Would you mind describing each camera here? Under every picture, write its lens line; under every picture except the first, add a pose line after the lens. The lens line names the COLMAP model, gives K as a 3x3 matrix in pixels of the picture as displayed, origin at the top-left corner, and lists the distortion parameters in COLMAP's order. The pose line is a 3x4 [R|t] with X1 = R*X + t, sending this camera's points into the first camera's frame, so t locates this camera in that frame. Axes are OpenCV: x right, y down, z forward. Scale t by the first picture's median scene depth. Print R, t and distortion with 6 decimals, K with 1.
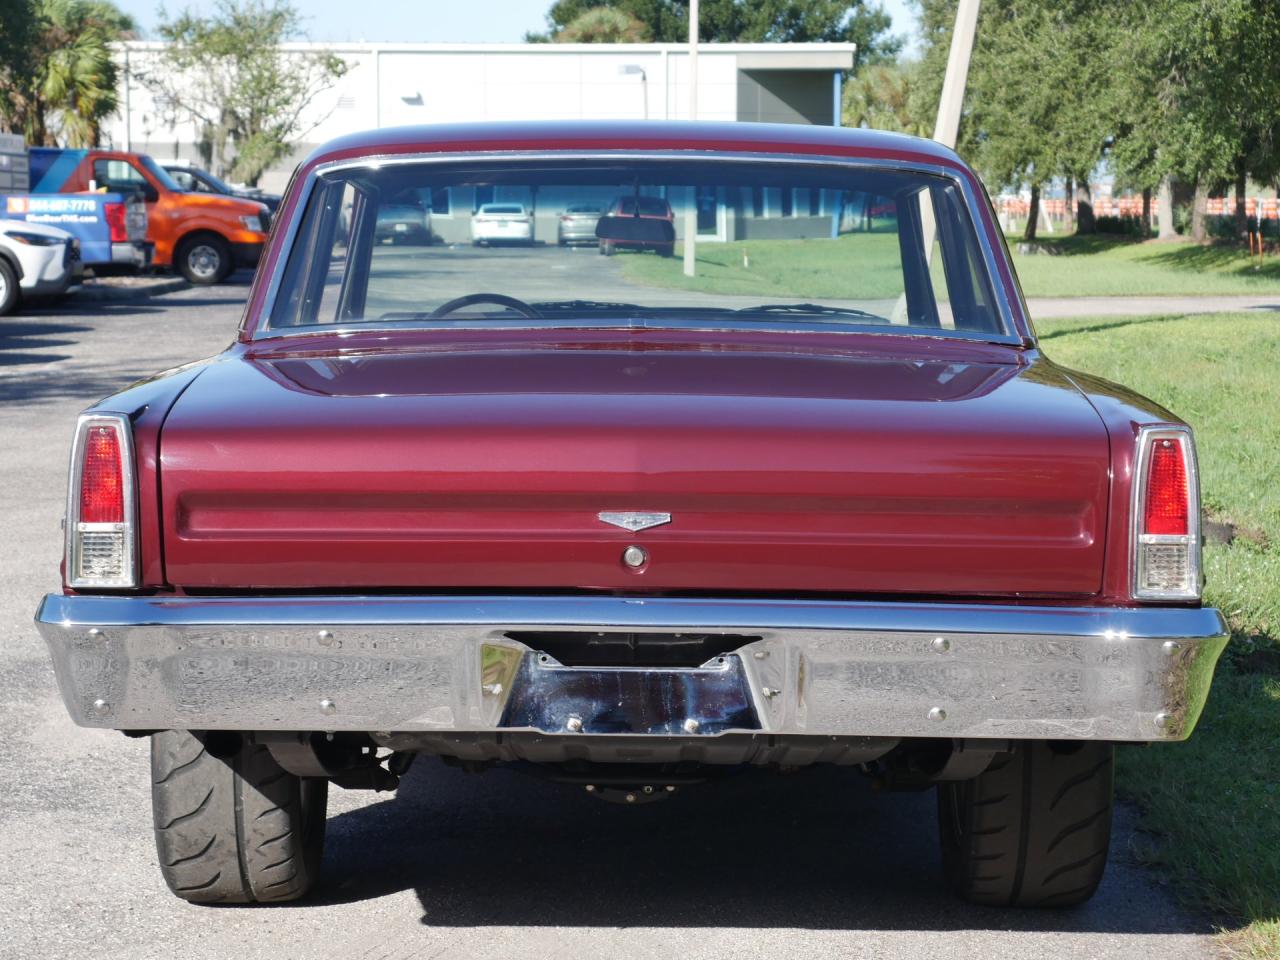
lens RADIAL K [[2921.2, 0, 638.5], [0, 2921.2, 486.4], [0, 0, 1]] dist [0.173352, 0.000000]
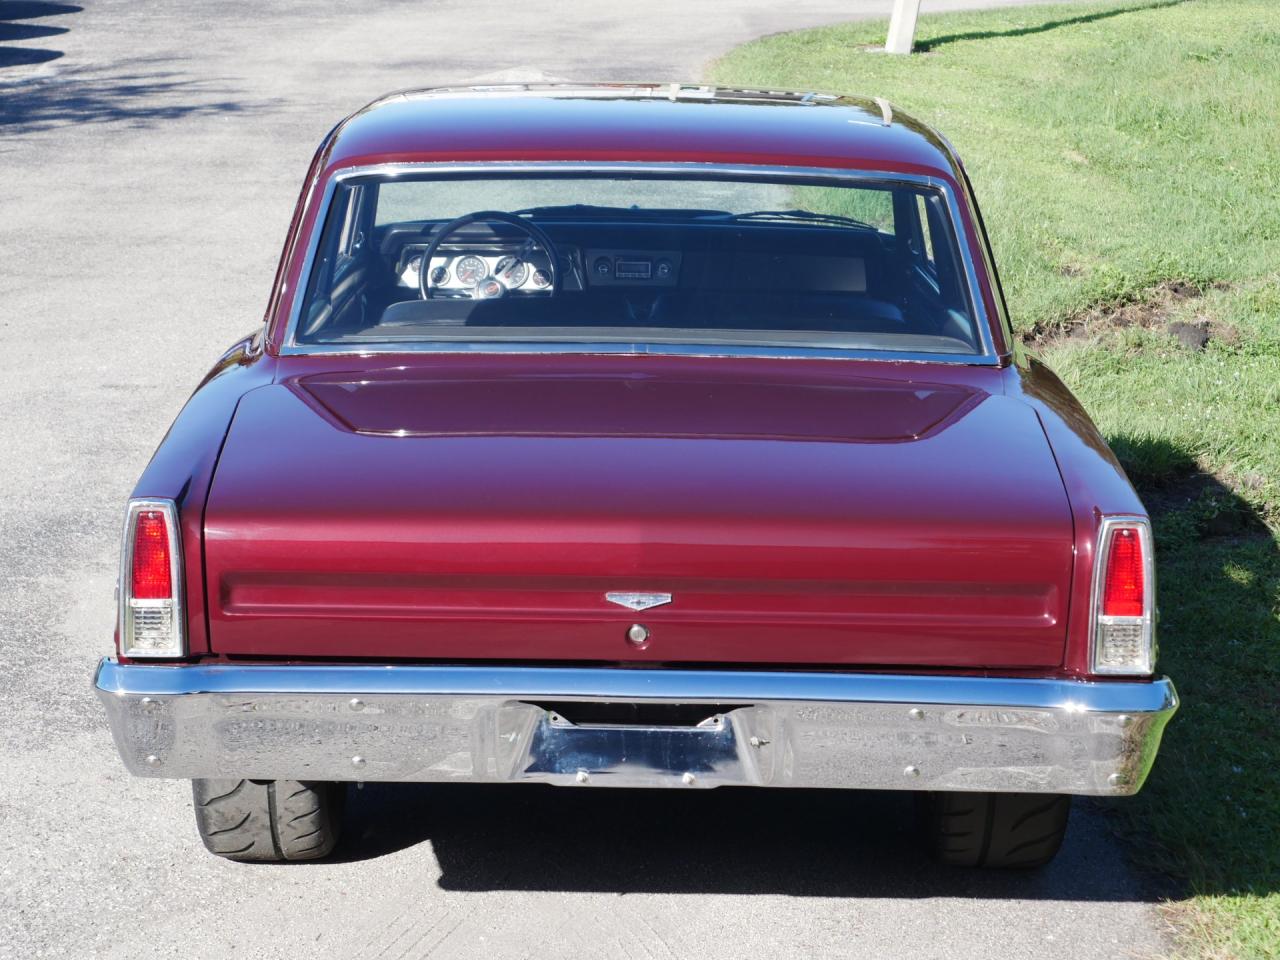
lens RADIAL K [[2921.2, 0, 636.8], [0, 2921.2, 485.5], [0, 0, 1]] dist [0.173352, 0.000000]
pose [[0.999964, 0.007007, 0.004681, -0.006221], [-0.007566, 0.991116, 0.132785, -0.147954], [-0.003709, -0.132816, 0.991134, -0.066353]]
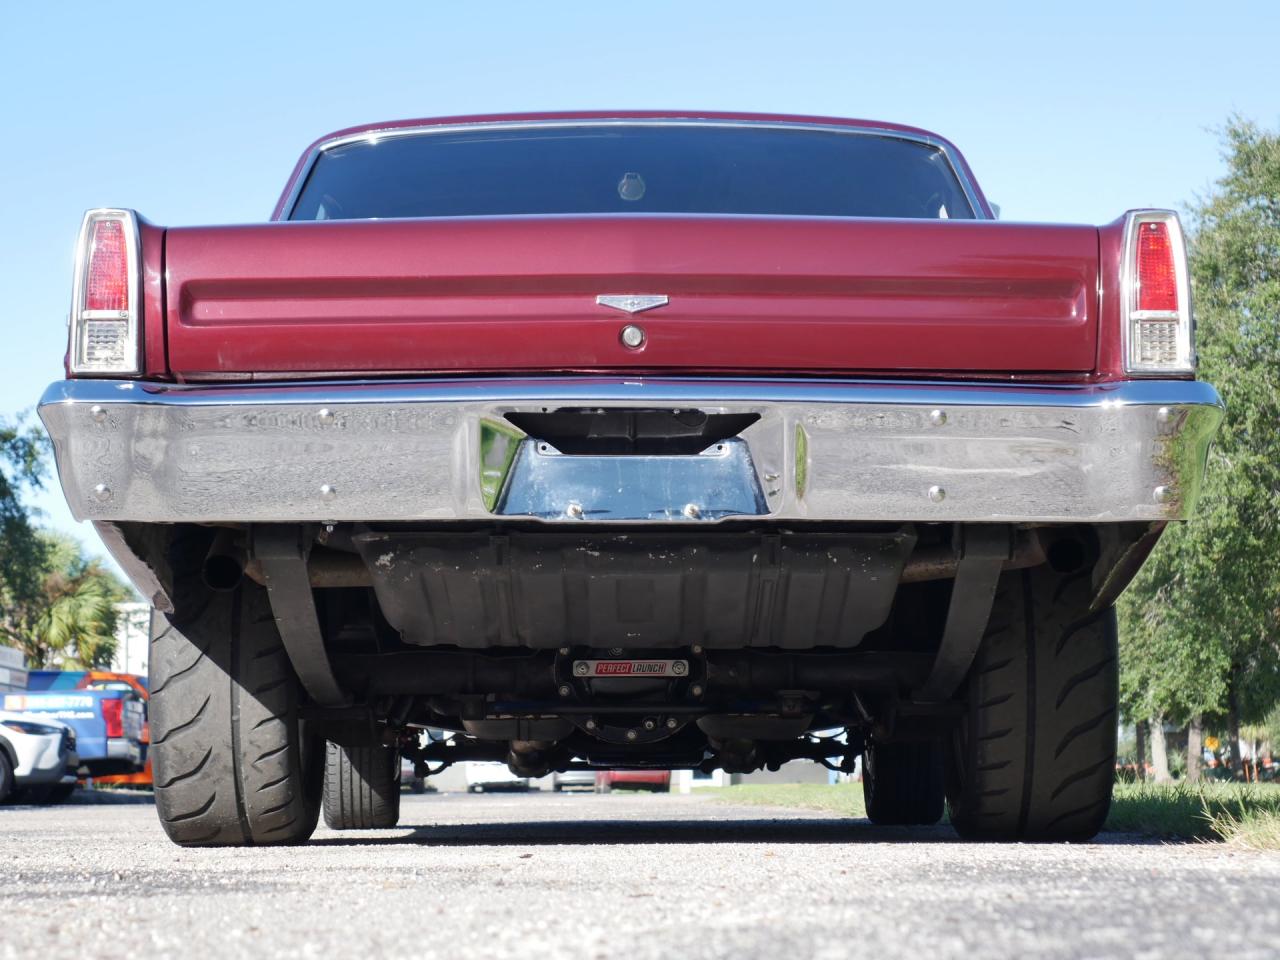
lens RADIAL K [[2921.2, 0, 641.6], [0, 2921.2, 485.6], [0, 0, 1]] dist [0.173352, 0.000000]
pose [[0.999930, -0.011187, 0.003913, -0.002366], [0.011749, 0.979062, -0.203221, 0.234782], [-0.001557, 0.203253, 0.979125, 0.016816]]
